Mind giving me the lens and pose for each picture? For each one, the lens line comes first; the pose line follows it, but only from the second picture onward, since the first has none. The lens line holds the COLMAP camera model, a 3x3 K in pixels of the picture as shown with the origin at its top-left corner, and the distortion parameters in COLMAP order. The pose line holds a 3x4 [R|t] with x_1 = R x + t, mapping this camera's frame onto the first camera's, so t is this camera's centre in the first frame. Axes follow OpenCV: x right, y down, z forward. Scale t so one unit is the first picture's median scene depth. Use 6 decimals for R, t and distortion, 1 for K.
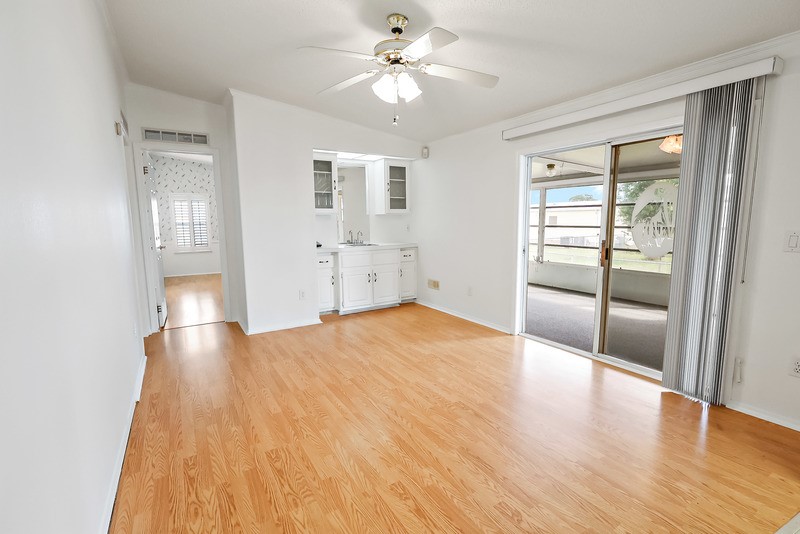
lens RADIAL K [[368.7, 0, 403.4], [0, 368.7, 268.4], [0, 0, 1]] dist [-0.000201, 0.000702]
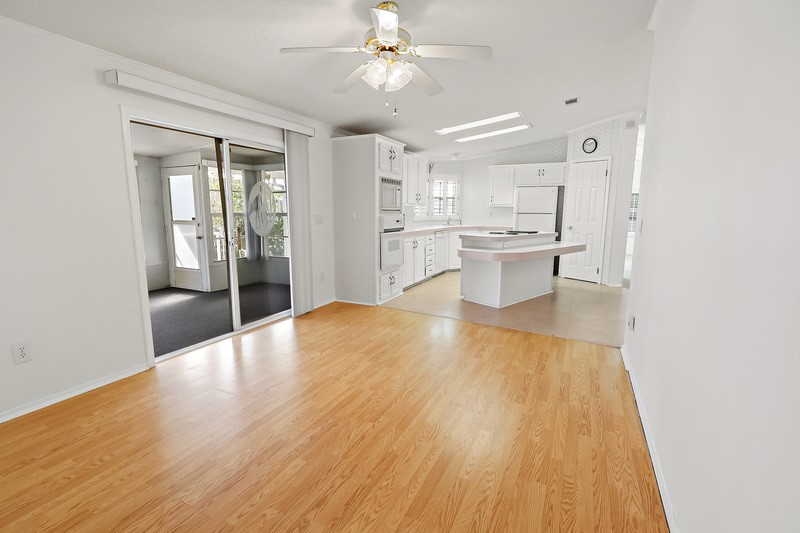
lens RADIAL K [[368.7, 0, 405.4], [0, 368.7, 265.8], [0, 0, 1]] dist [-0.000201, 0.000702]
pose [[-0.535434, -0.122299, 0.835676, -0.977577], [0.111725, 0.970508, 0.213616, -0.199627], [-0.837155, 0.207743, -0.505979, 1.617677]]
